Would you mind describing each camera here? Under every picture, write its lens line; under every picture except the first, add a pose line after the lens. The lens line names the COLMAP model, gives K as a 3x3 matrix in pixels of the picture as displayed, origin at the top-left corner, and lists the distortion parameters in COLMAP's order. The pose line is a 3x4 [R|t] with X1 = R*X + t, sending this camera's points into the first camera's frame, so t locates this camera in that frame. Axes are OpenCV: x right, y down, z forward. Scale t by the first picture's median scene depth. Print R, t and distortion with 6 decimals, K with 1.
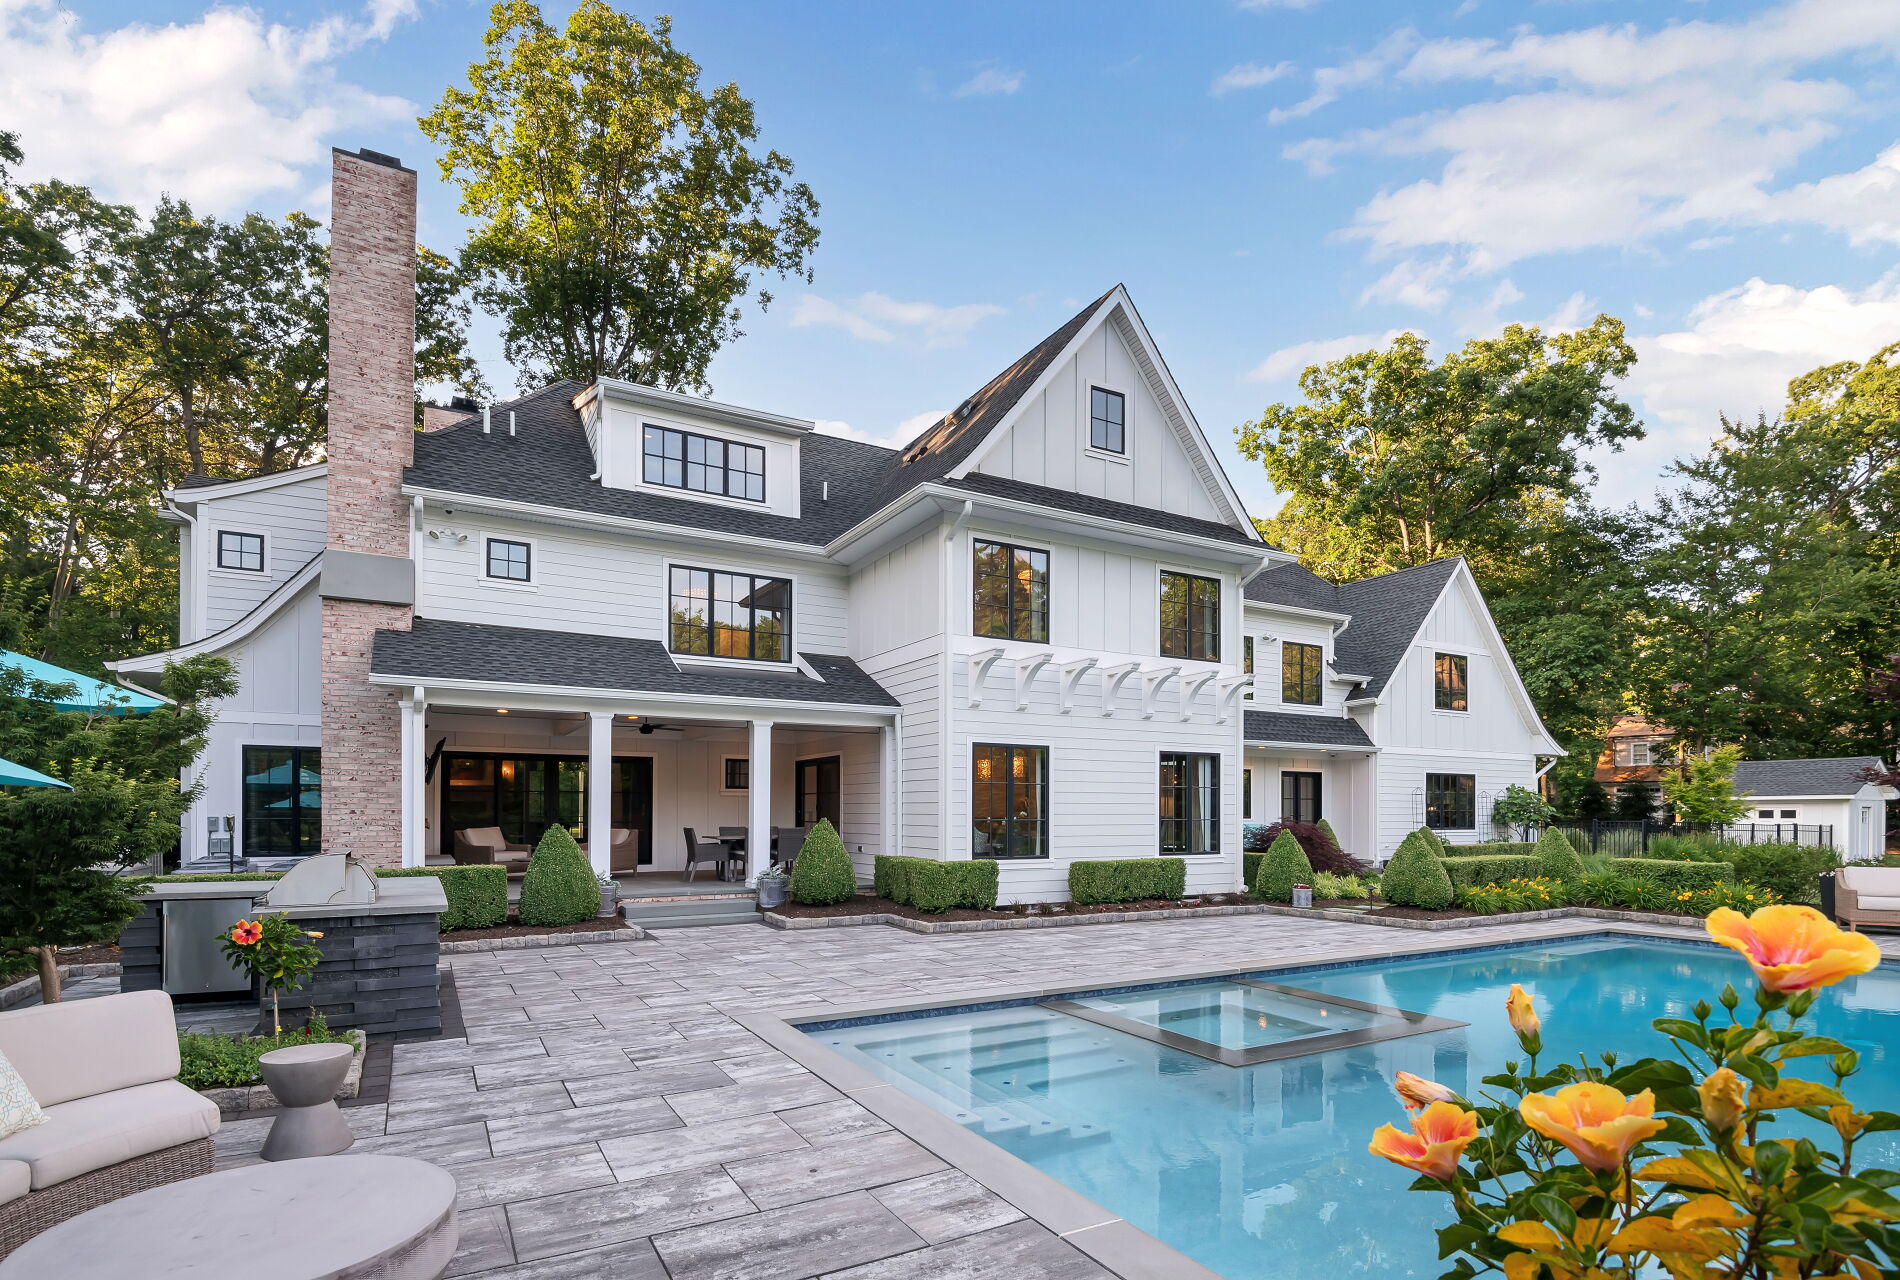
lens RADIAL K [[933.9, 0, 957.7], [0, 933.9, 806.4], [0, 0, 1]] dist [0.023484, -0.019700]
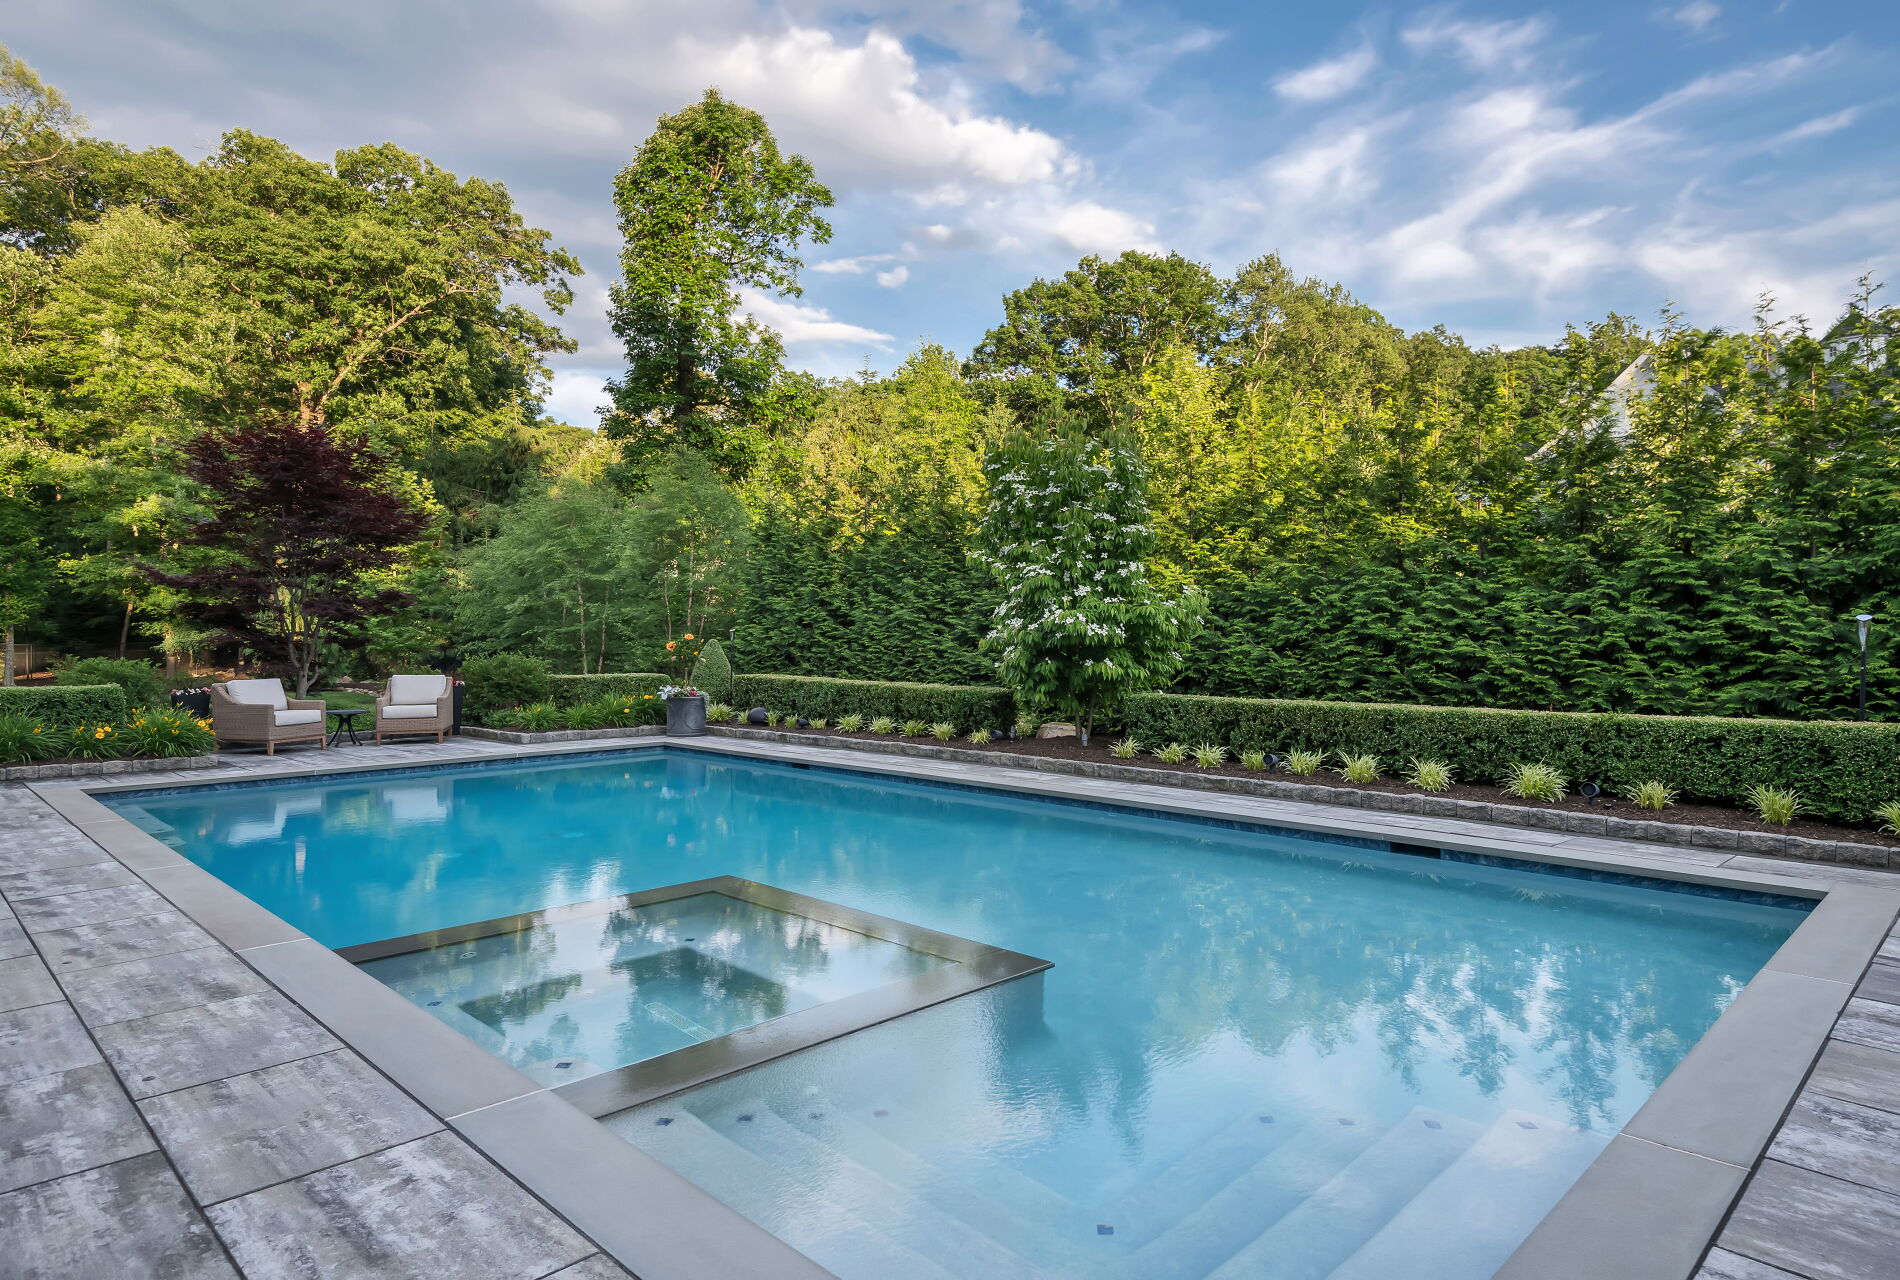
lens RADIAL K [[1103.4, 0, 950.0], [0, 1103.4, 640.0], [0, 0, 1]] dist [0.028386, 0.000293]
pose [[-0.257982, -0.008886, 0.966109, -0.166240], [-0.000532, 0.999959, 0.009056, 0.012047], [-0.966150, 0.001823, -0.257976, 0.448069]]
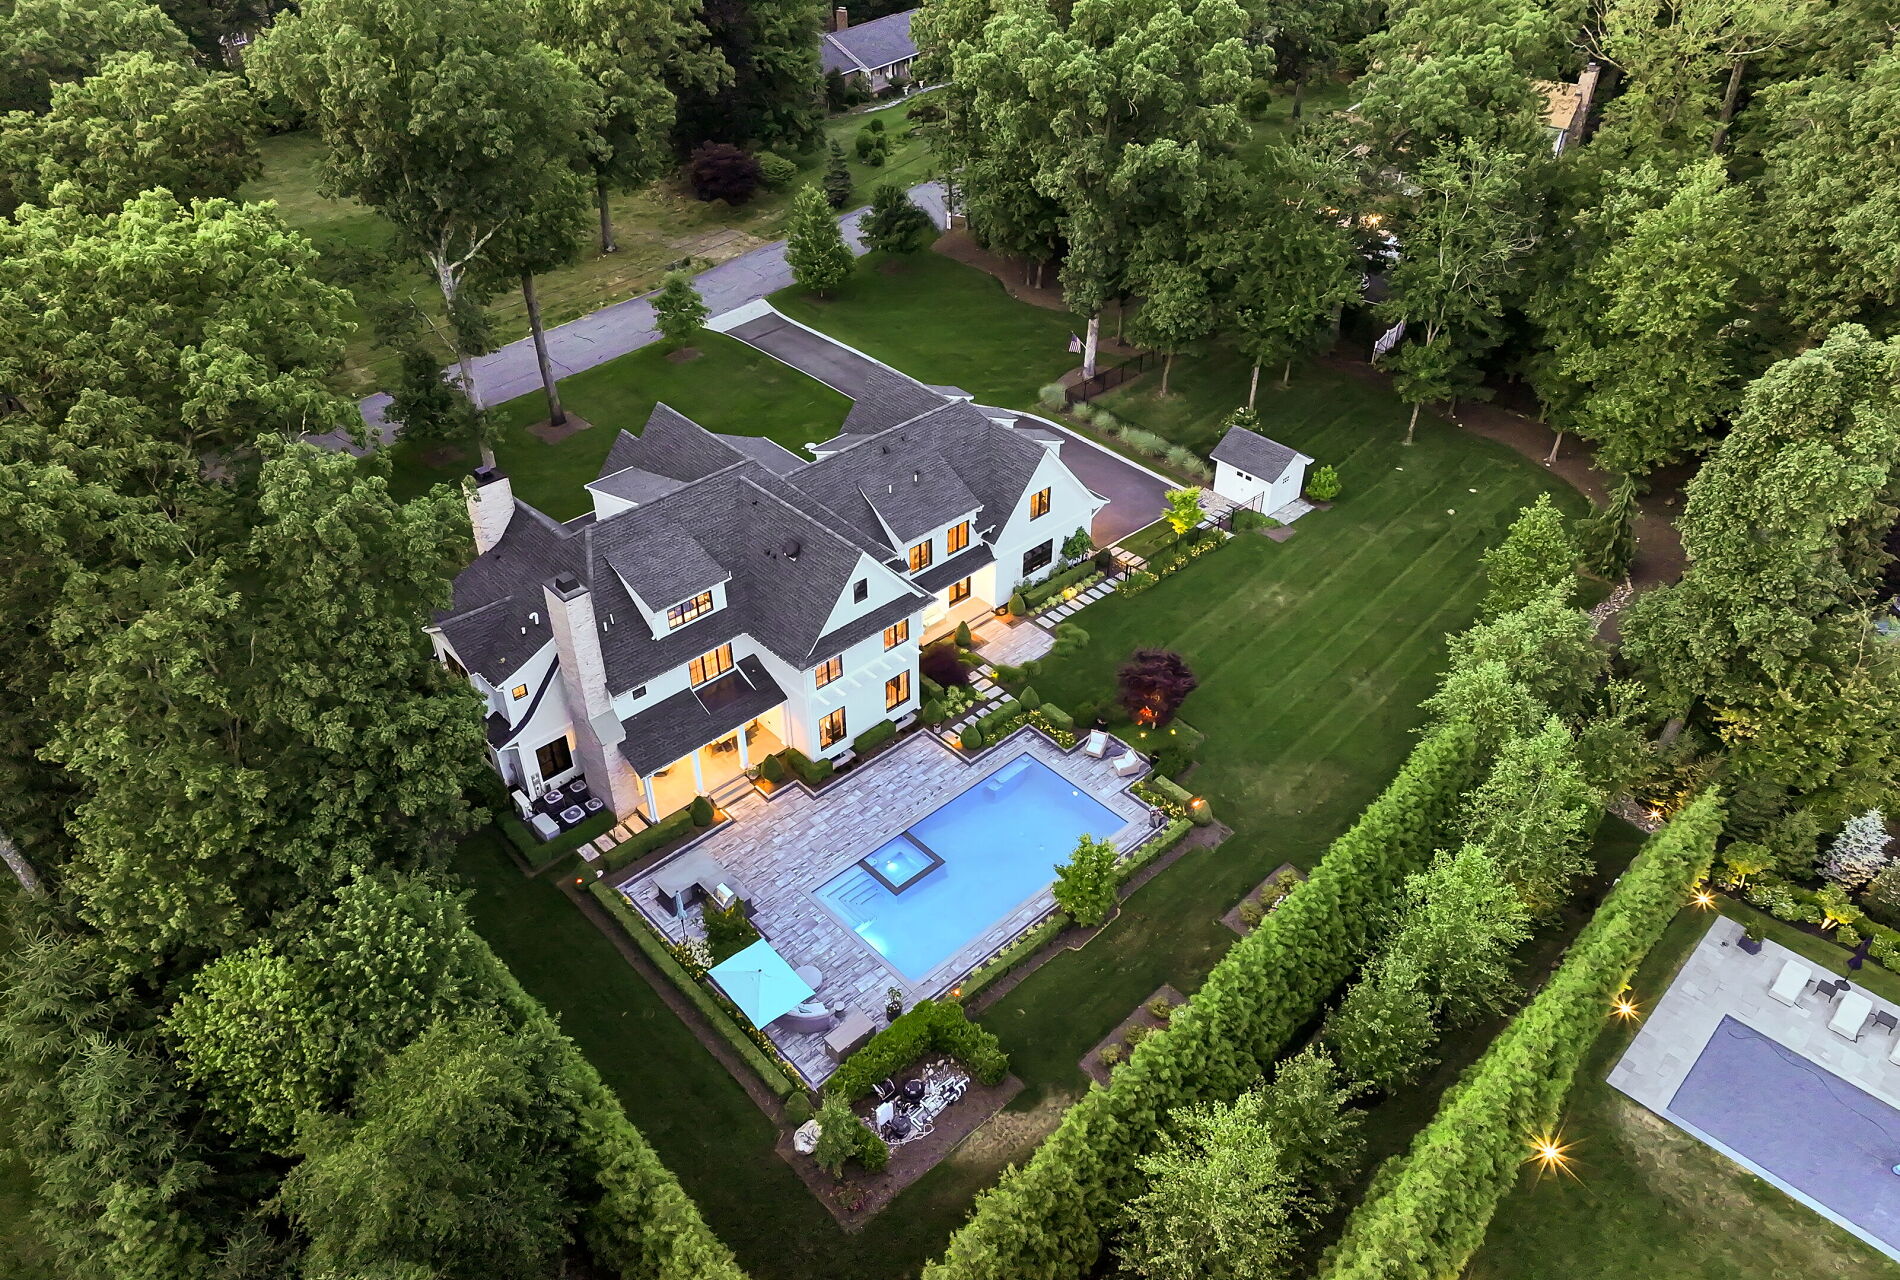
lens RADIAL K [[1329.0, 0, 944.7], [0, 1329.0, 622.6], [0, 0, 1]] dist [0.003778, 0.002462]
pose [[0.973016, -0.137023, 0.185648, -0.261014], [-0.002373, 0.798597, 0.601862, -2.225798], [-0.230727, -0.586062, 0.776722, -1.652347]]
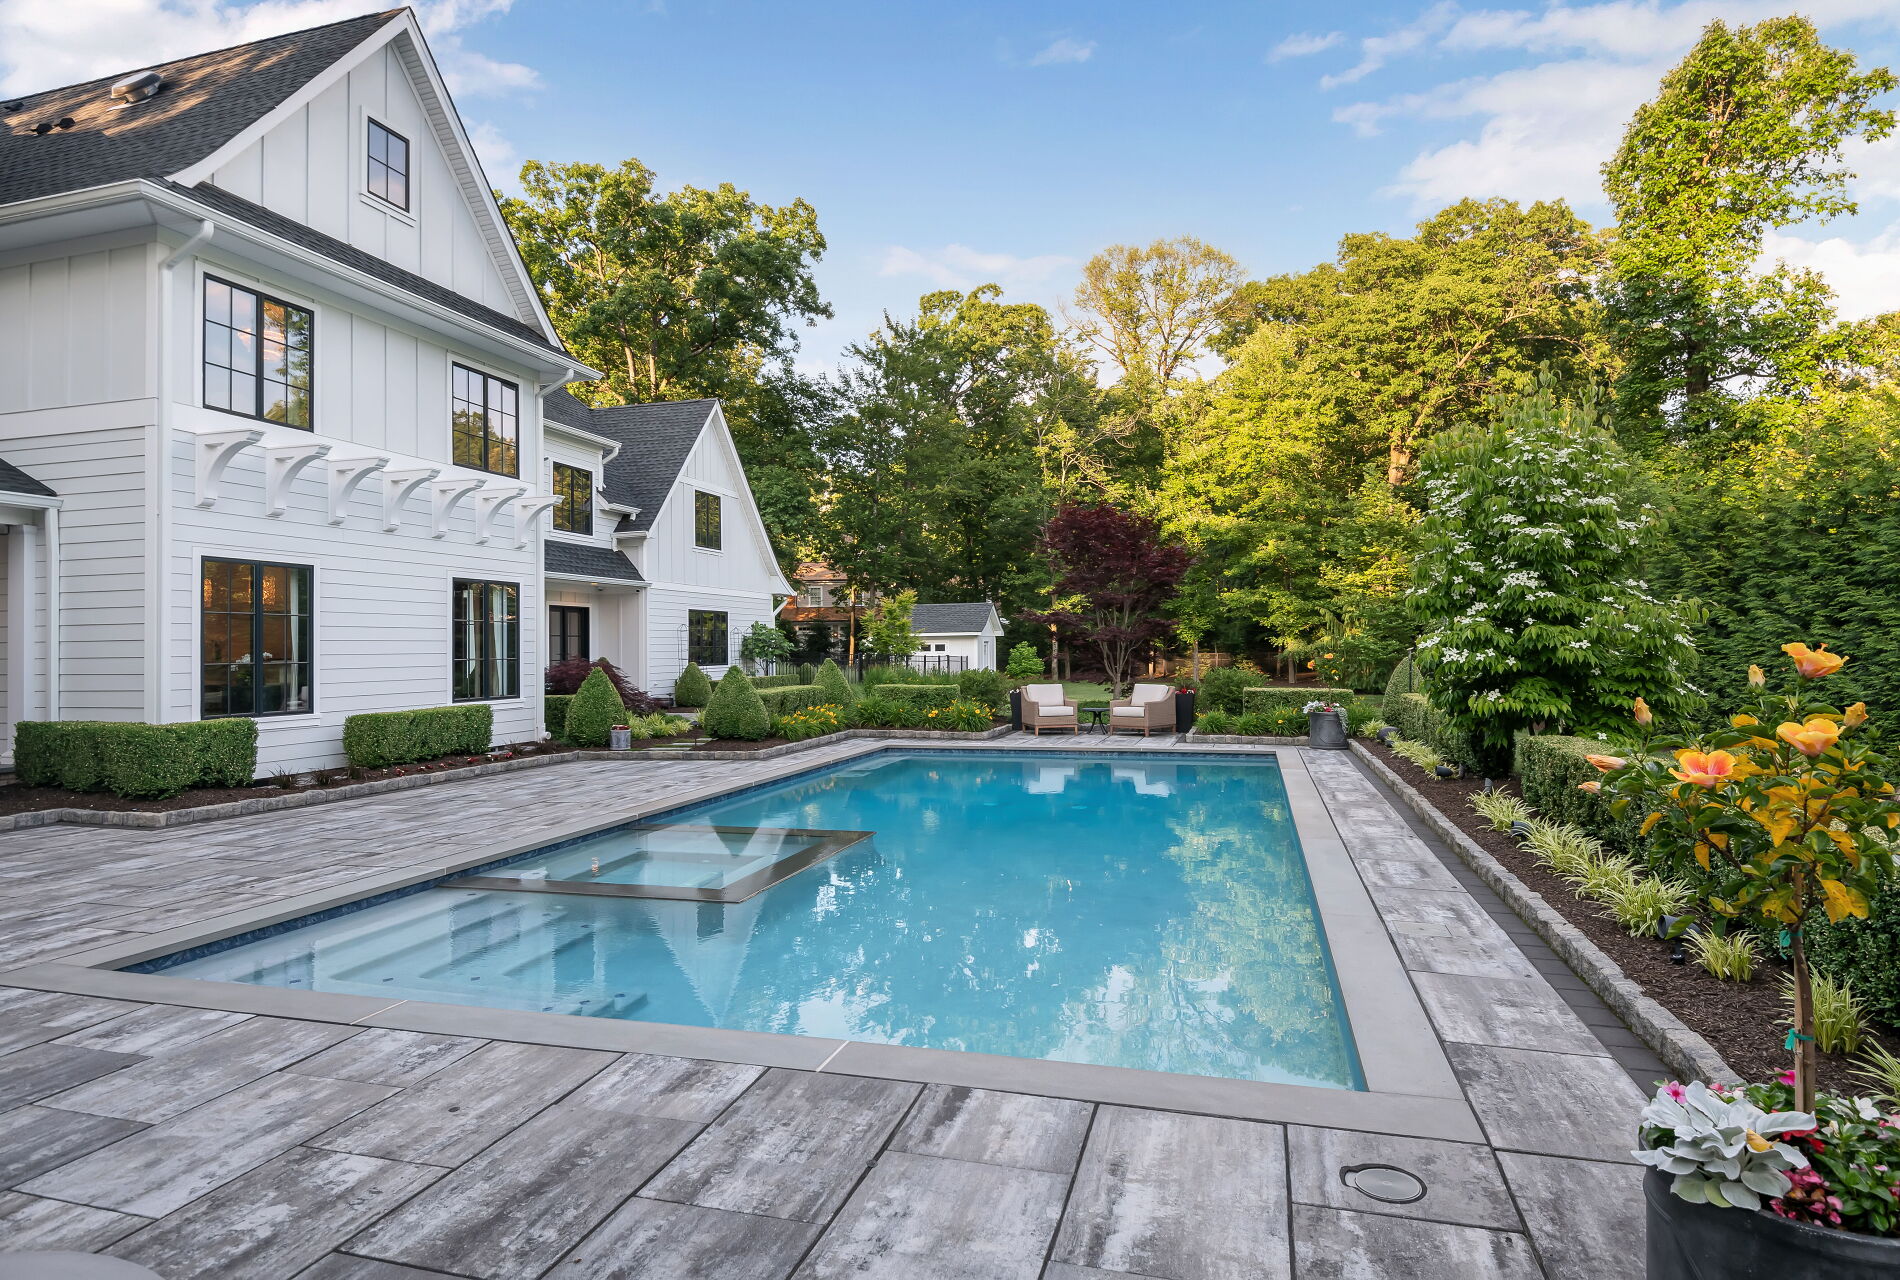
lens RADIAL K [[1034.7, 0, 950.0], [0, 1034.7, 640.0], [0, 0, 1]] dist [-0.002395, -0.002445]
pose [[0.712997, -0.005942, 0.701142, -0.107492], [0.010692, 0.999940, -0.002399, 0.003172], [-0.701086, 0.009207, 0.713018, 0.027476]]
